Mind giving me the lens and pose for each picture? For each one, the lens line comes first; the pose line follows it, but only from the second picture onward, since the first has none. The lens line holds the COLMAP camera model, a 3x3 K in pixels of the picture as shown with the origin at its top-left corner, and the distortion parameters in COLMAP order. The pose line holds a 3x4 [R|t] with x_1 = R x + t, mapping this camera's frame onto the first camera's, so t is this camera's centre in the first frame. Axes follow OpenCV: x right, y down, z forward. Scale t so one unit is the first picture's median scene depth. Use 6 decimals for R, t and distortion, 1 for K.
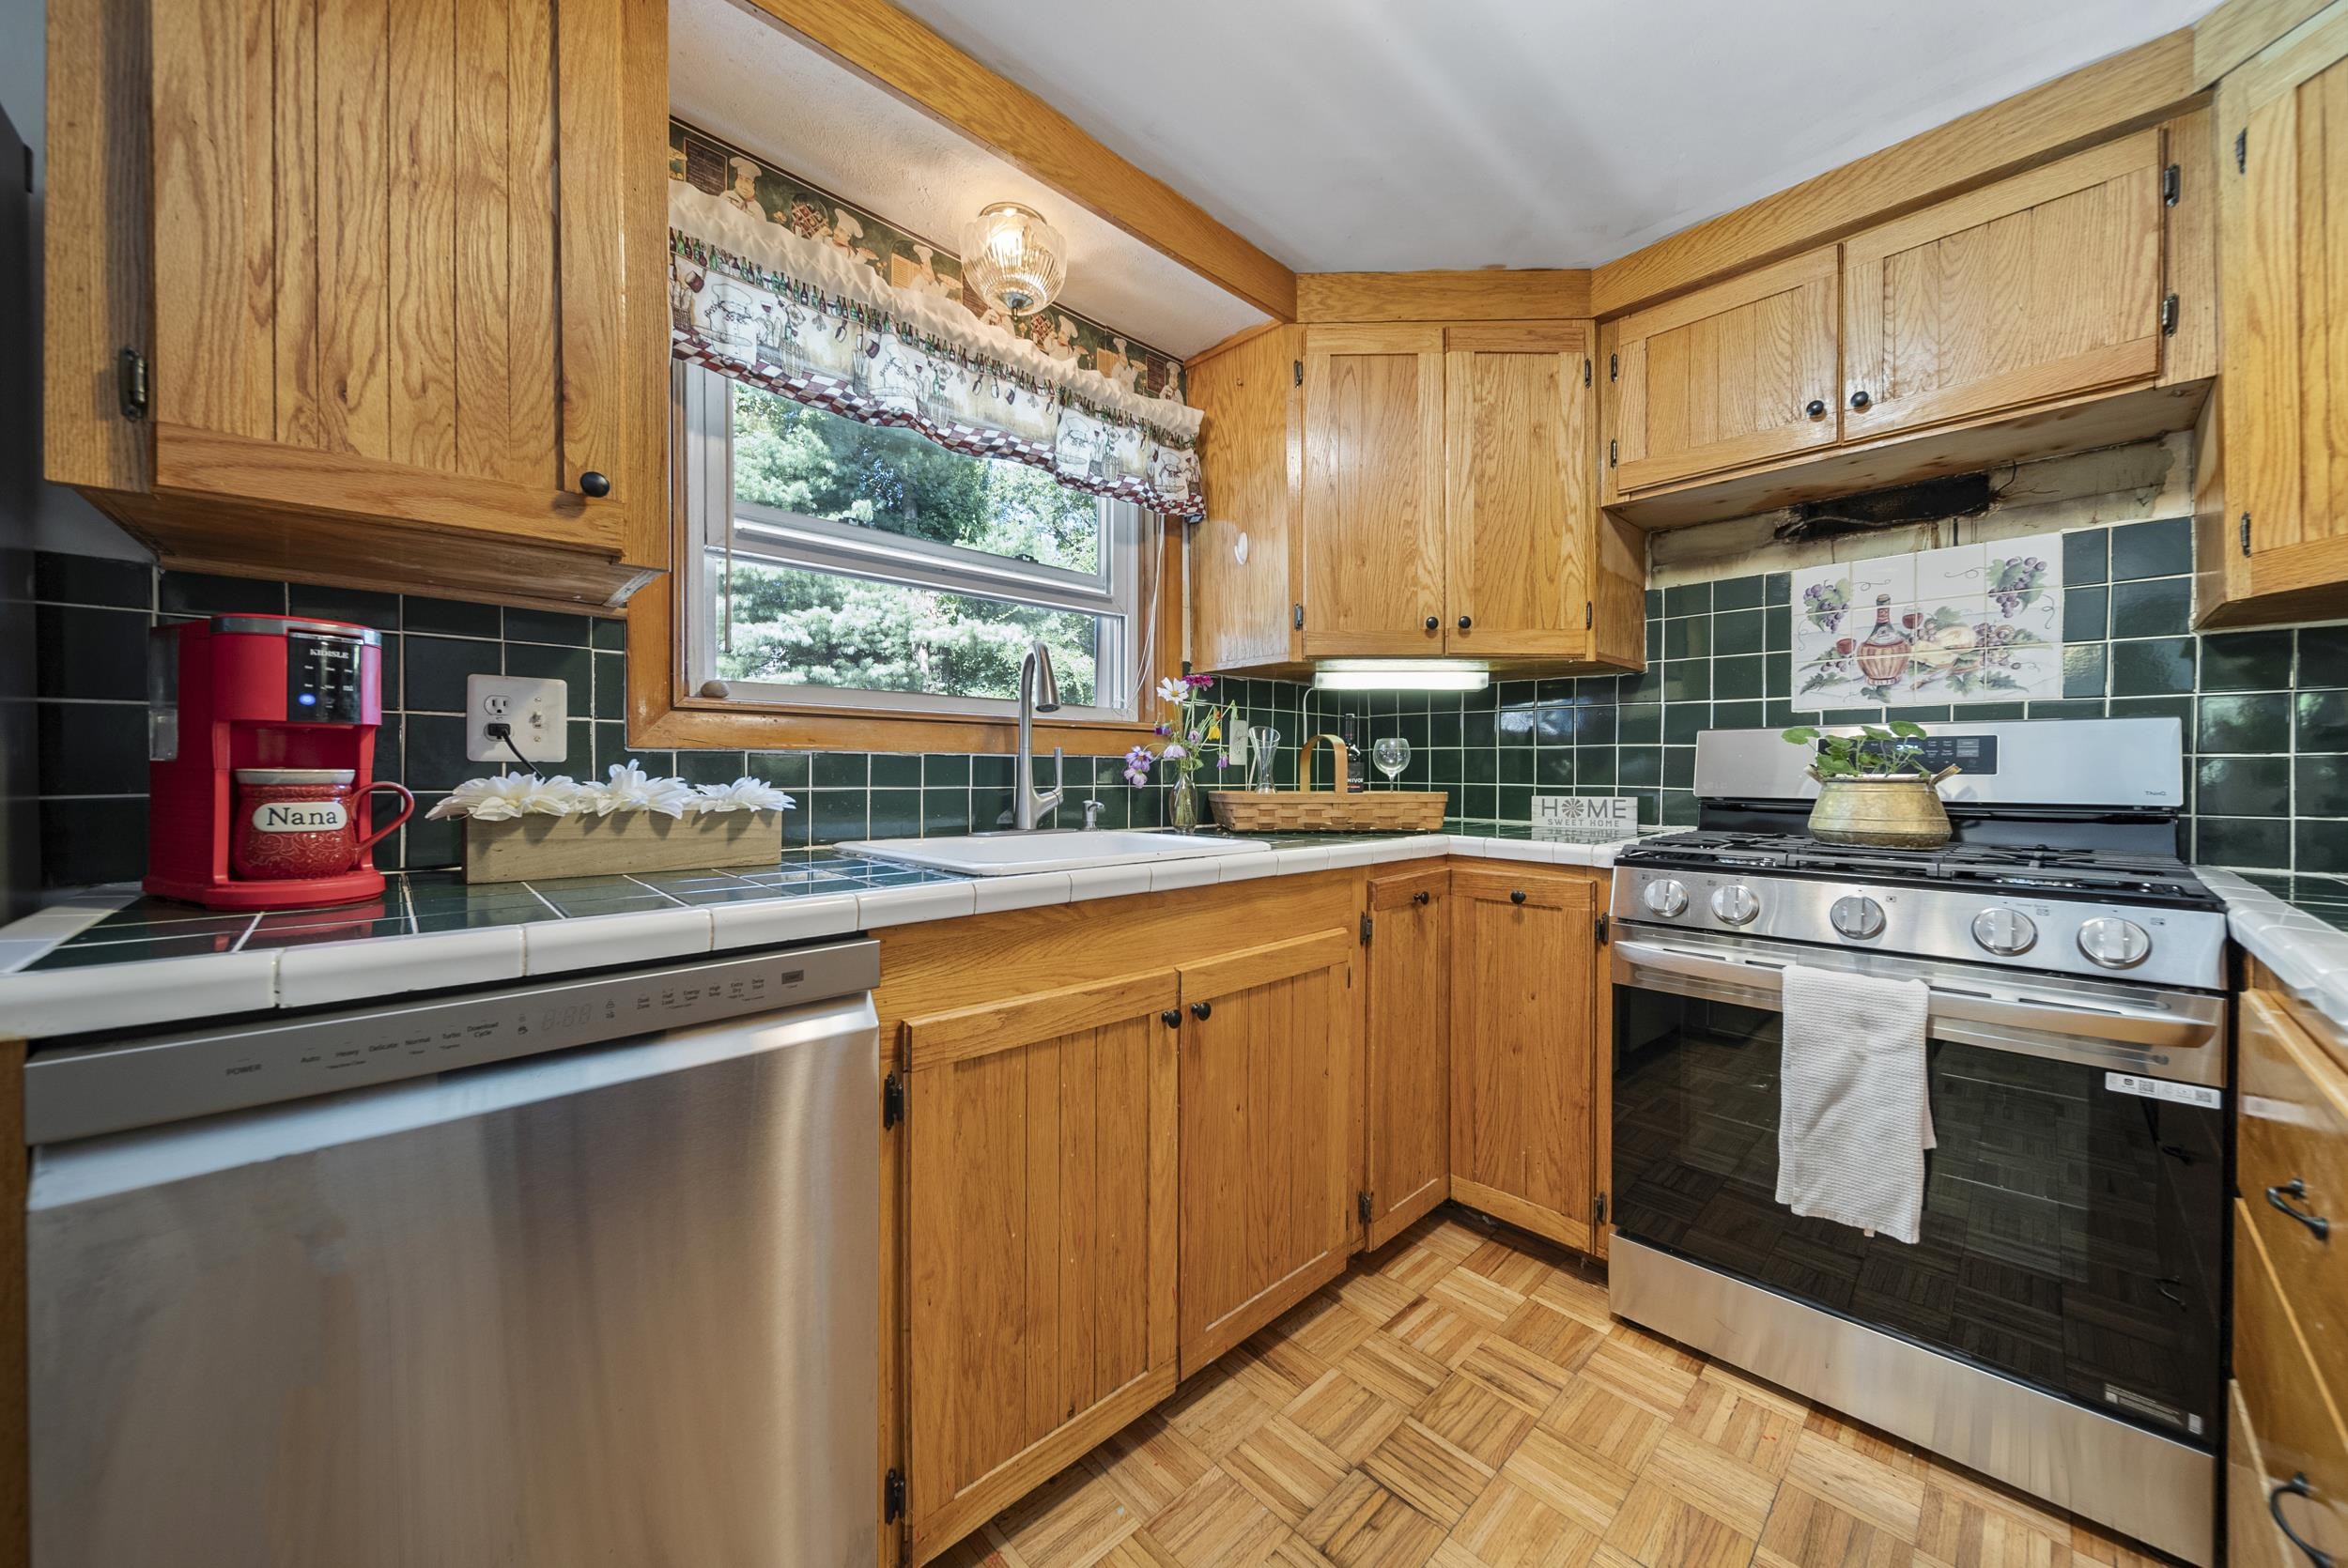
lens RADIAL K [[836.8, 0, 1183.9], [0, 836.8, 774.6], [0, 0, 1]] dist [0.002119, -0.001127]
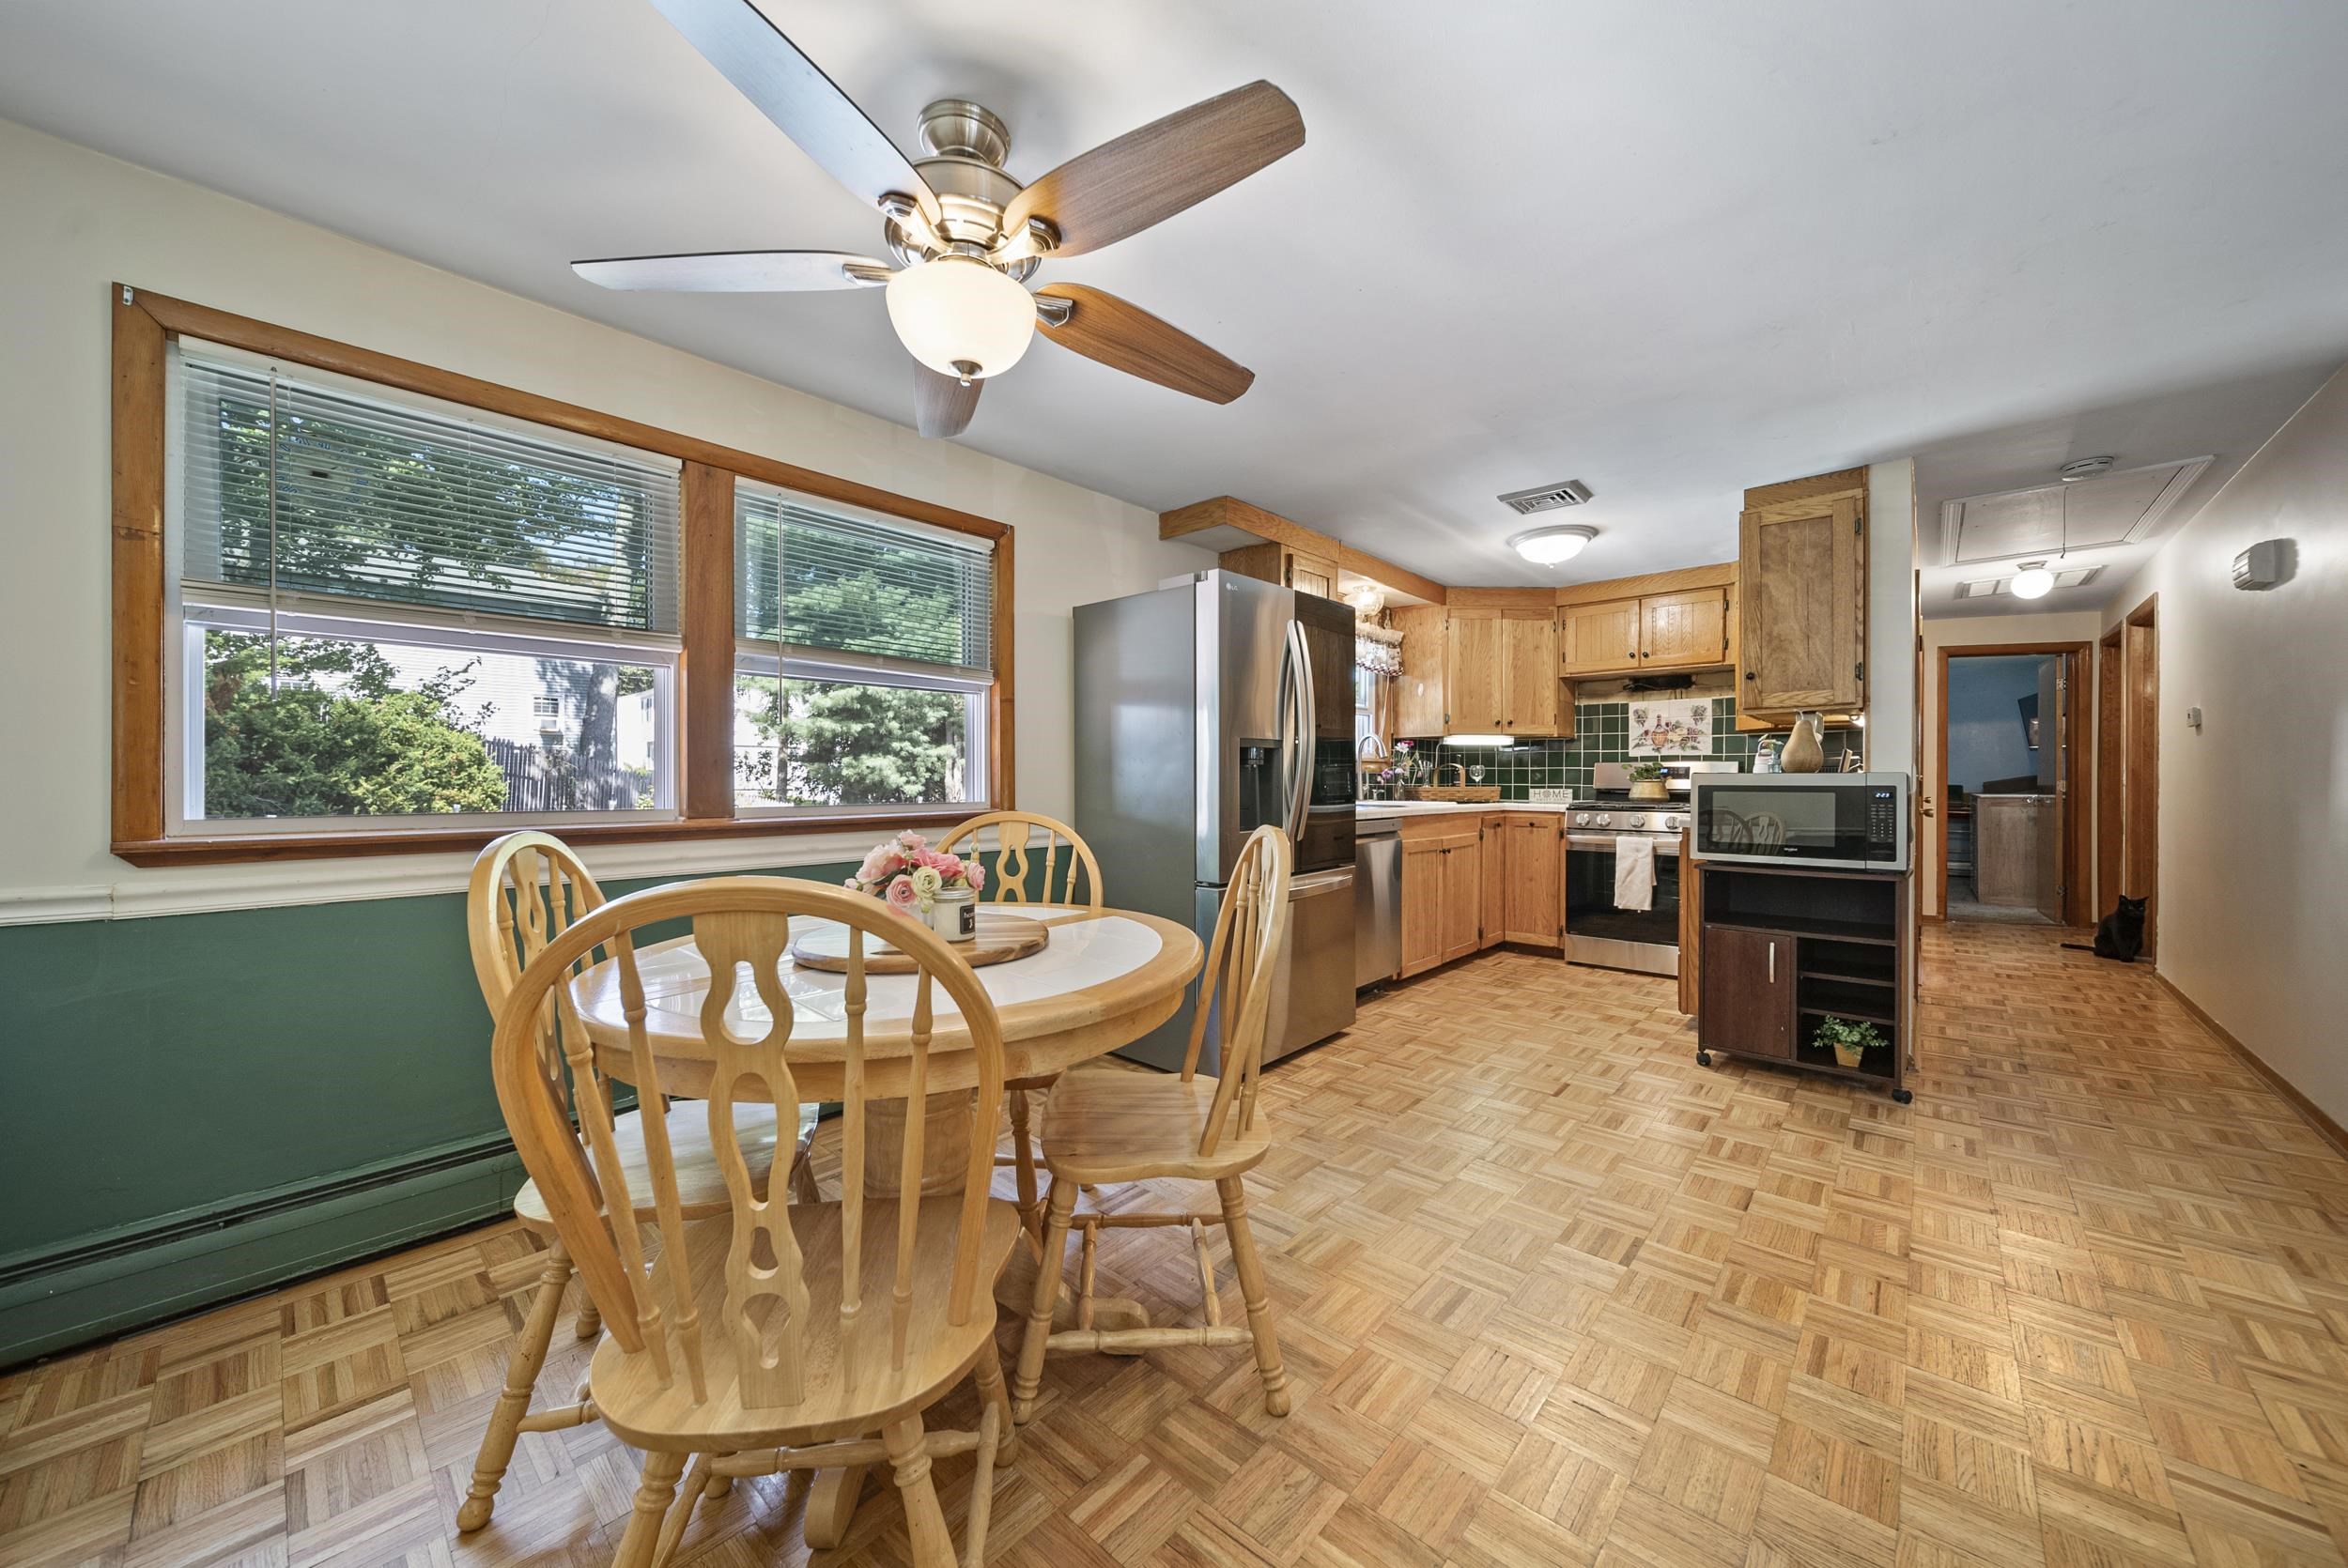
lens RADIAL K [[836.8, 0, 1175.2], [0, 836.8, 783.0], [0, 0, 1]] dist [0.002119, -0.001127]
pose [[0.997445, -0.000135, 0.071443, -1.001800], [-0.000010, 0.999998, 0.002027, 0.005140], [-0.071443, -0.002022, 0.997443, -1.724680]]
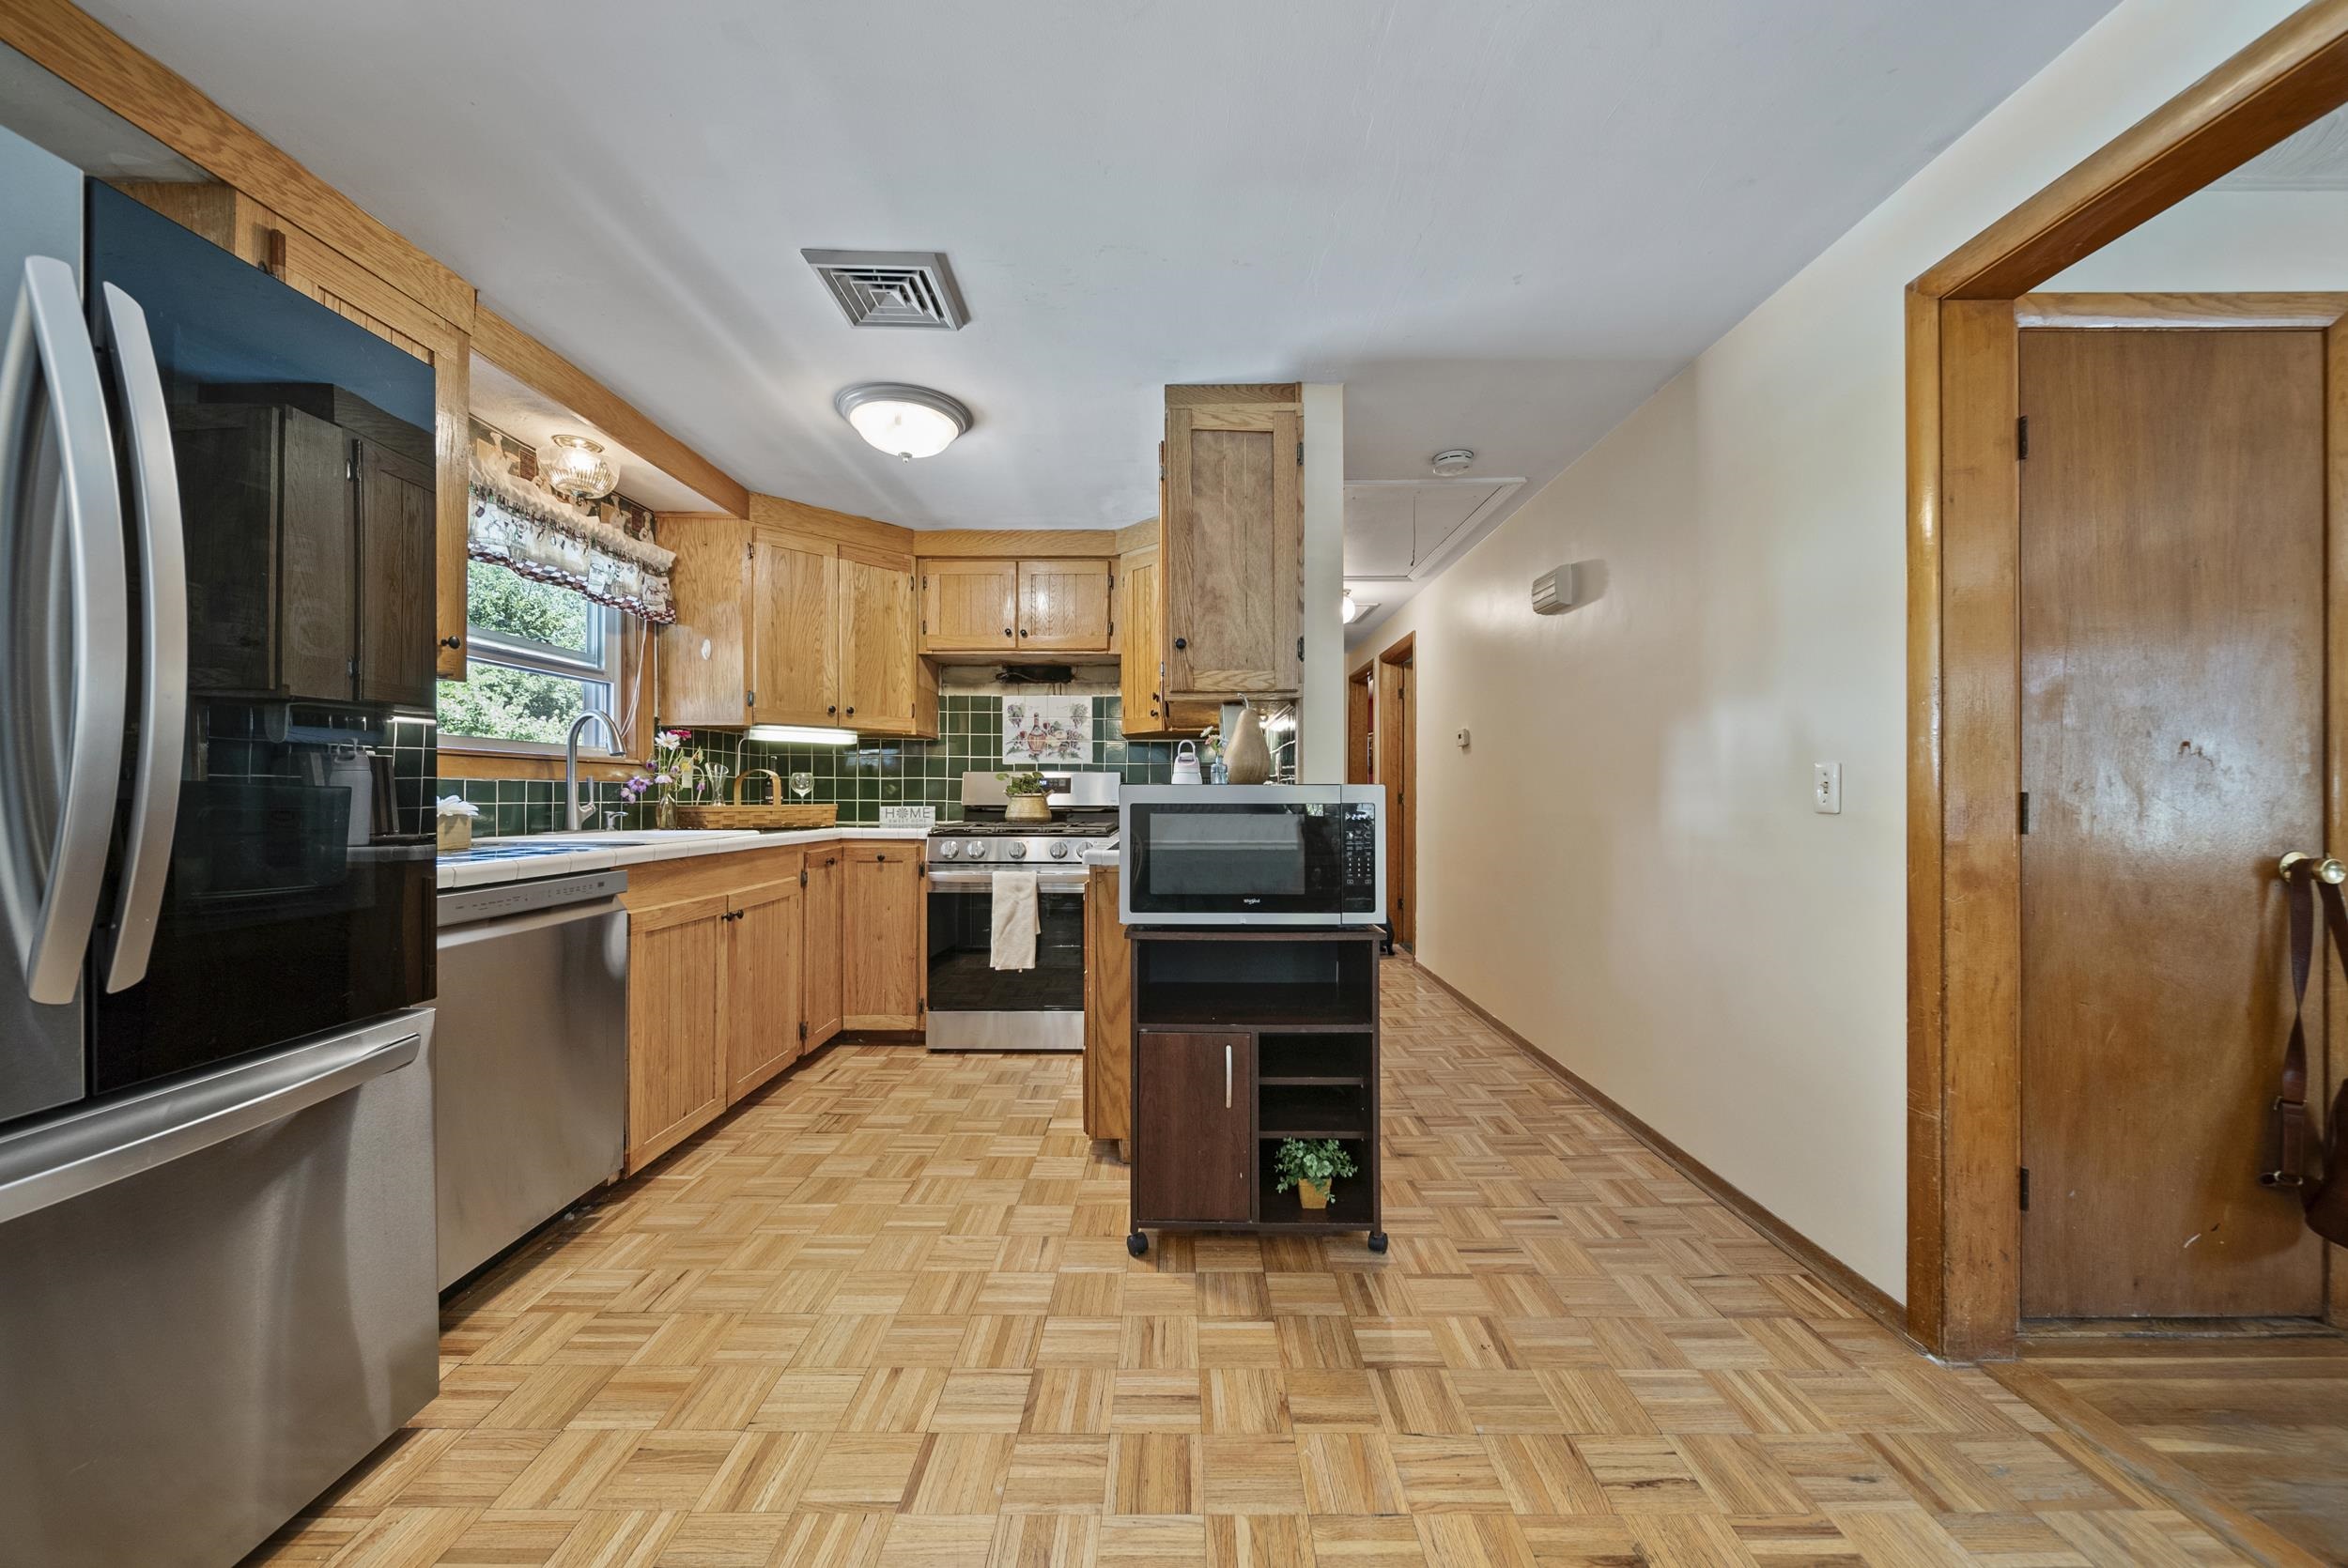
lens RADIAL K [[836.8, 0, 1167.6], [0, 836.8, 790.4], [0, 0, 1]] dist [0.002119, -0.001127]
pose [[0.703851, 0.003161, 0.710341, -0.514614], [0.001299, 0.999983, -0.005736, 0.003241], [-0.710346, 0.004960, 0.703835, -0.841008]]
